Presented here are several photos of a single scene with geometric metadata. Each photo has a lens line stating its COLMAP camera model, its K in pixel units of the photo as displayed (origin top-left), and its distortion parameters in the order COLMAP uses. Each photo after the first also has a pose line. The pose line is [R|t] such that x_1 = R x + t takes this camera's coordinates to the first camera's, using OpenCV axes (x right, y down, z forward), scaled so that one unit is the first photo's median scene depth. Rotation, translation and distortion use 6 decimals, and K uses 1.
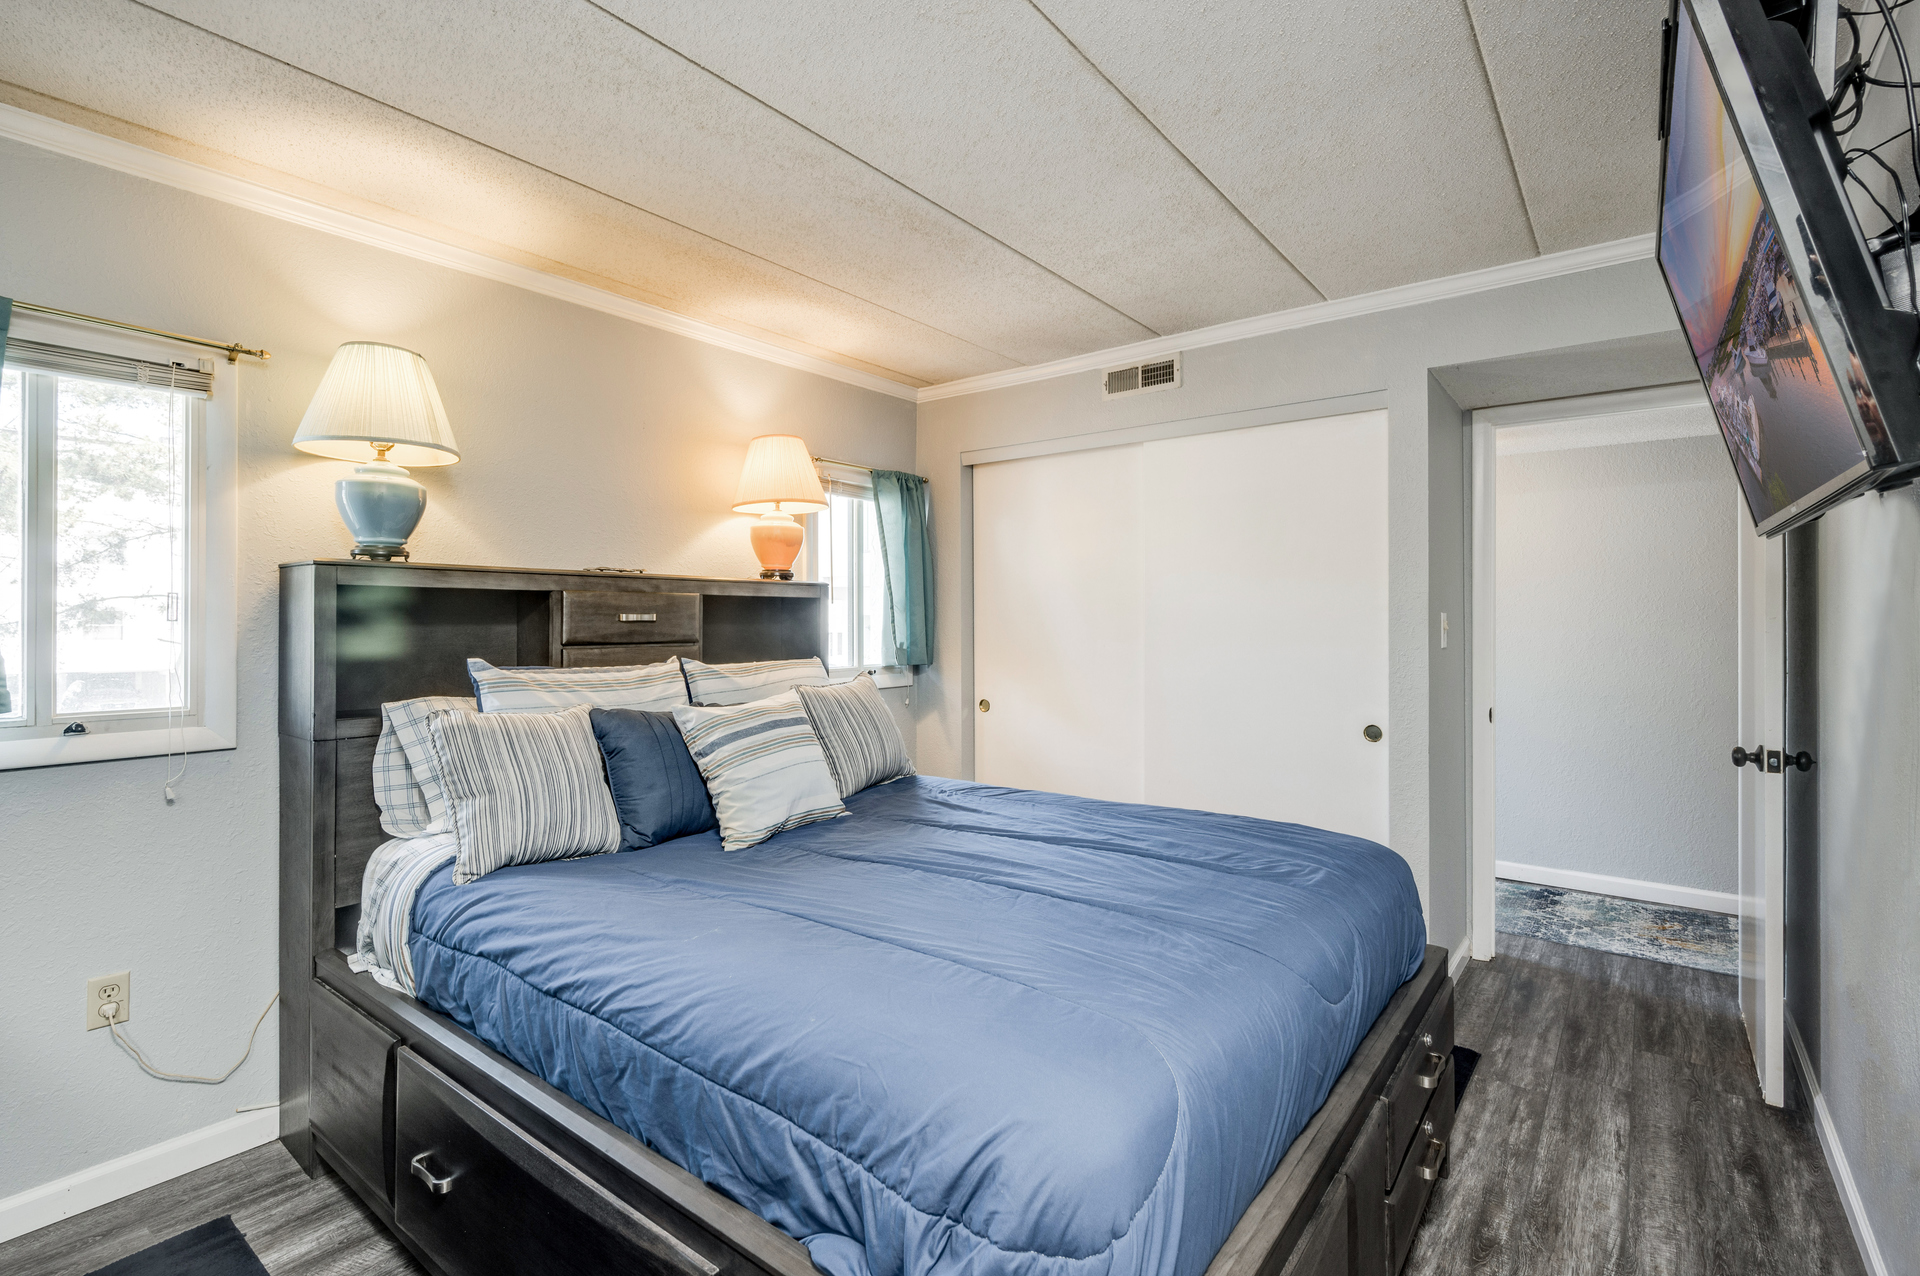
lens RADIAL K [[889.8, 0, 962.0], [0, 889.8, 638.3], [0, 0, 1]] dist [-0.001323, -0.001585]
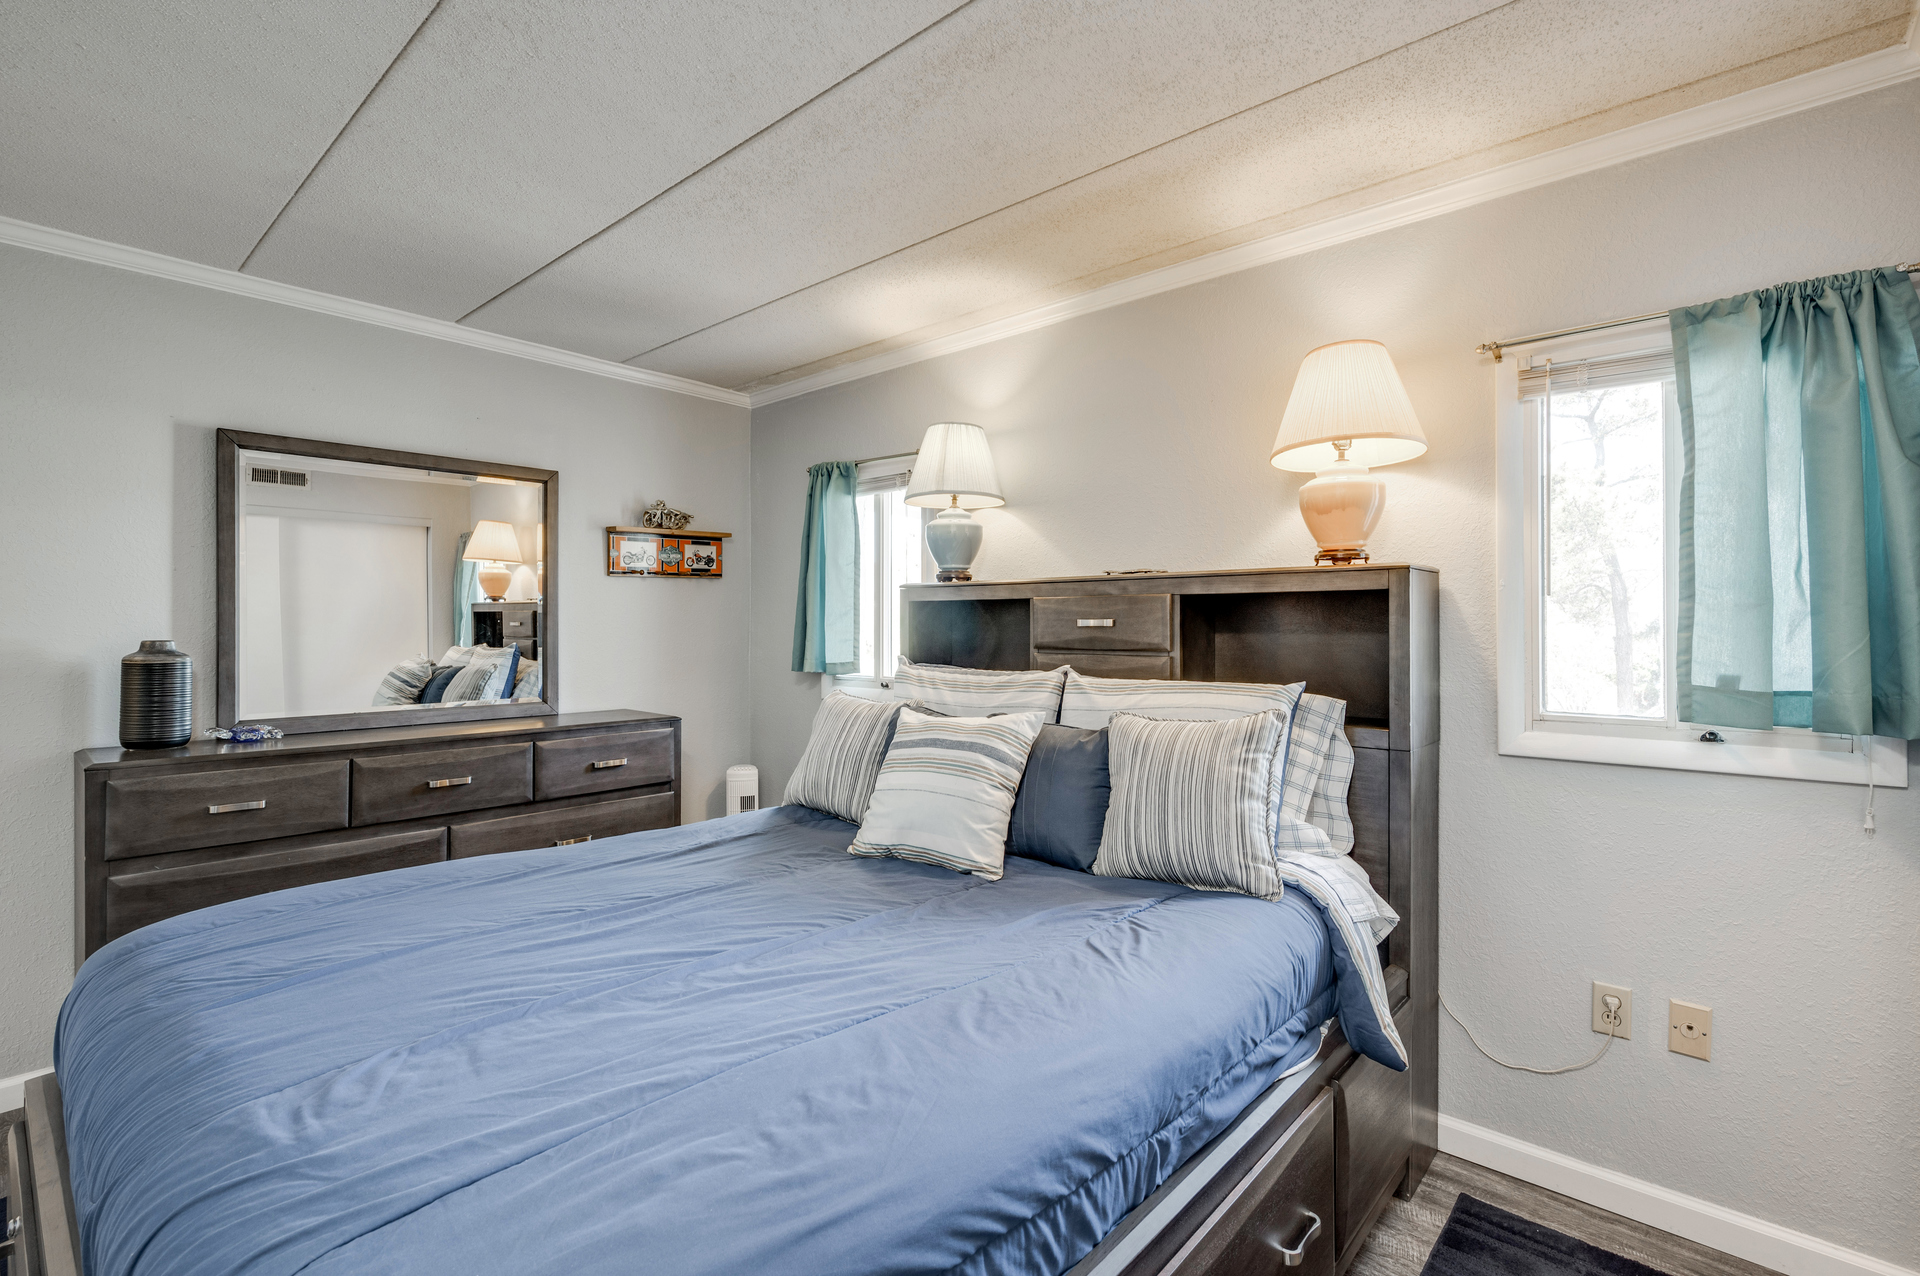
lens RADIAL K [[889.8, 0, 958.4], [0, 889.8, 631.6], [0, 0, 1]] dist [-0.001323, -0.001585]
pose [[-0.075474, 0.012802, -0.997066, 0.573758], [-0.015504, 0.999782, 0.014011, -0.024677], [0.997027, 0.016516, -0.075259, 0.916919]]
